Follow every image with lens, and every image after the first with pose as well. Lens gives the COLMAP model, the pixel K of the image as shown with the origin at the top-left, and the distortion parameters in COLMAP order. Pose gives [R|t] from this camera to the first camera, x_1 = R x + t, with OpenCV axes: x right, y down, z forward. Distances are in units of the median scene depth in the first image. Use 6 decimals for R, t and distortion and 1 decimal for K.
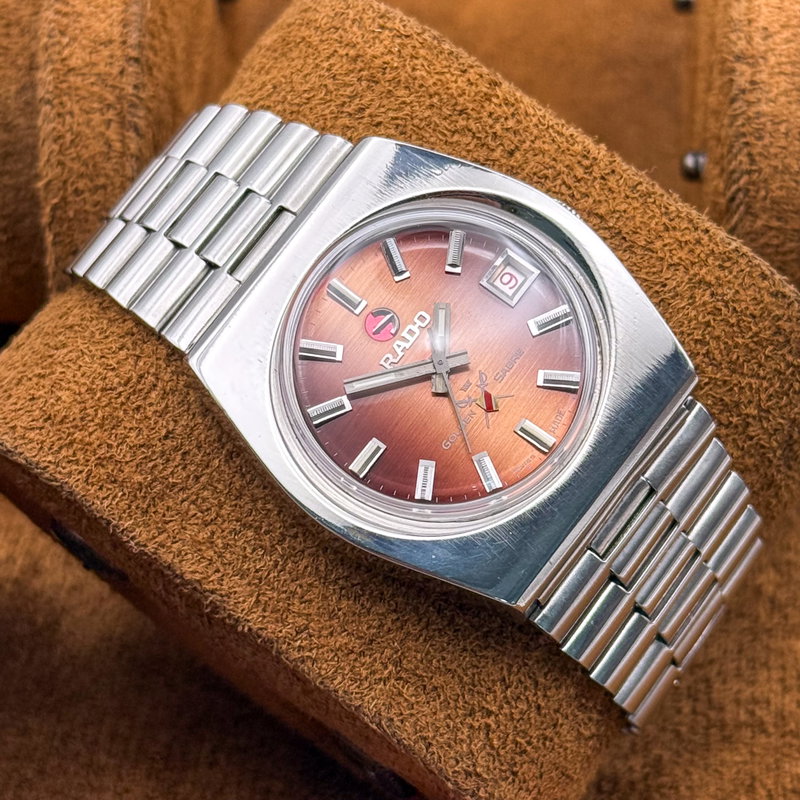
lens RADIAL K [[2564.1, 0, 400.0], [0, 2564.1, 400.0], [0, 0, 1]] dist [0.007266, 0.066284]
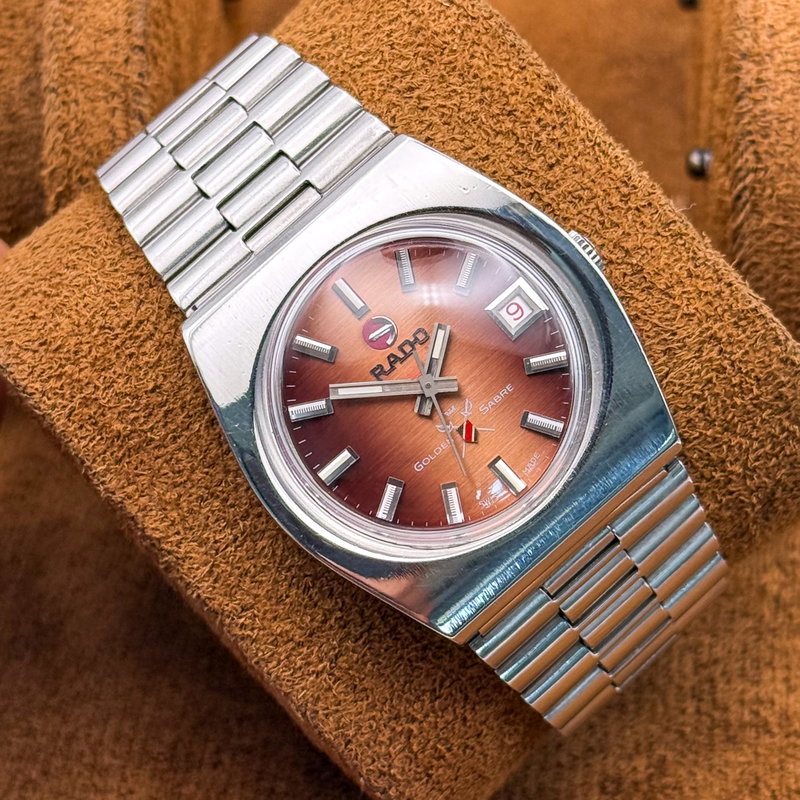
lens RADIAL K [[2564.1, 0, 400.0], [0, 2564.1, 400.0], [0, 0, 1]] dist [0.007266, 0.066284]
pose [[0.980214, 0.194955, -0.034265, 0.038296], [-0.185658, 0.965532, 0.182427, -0.180250], [0.068648, -0.172455, 0.982622, 0.018428]]
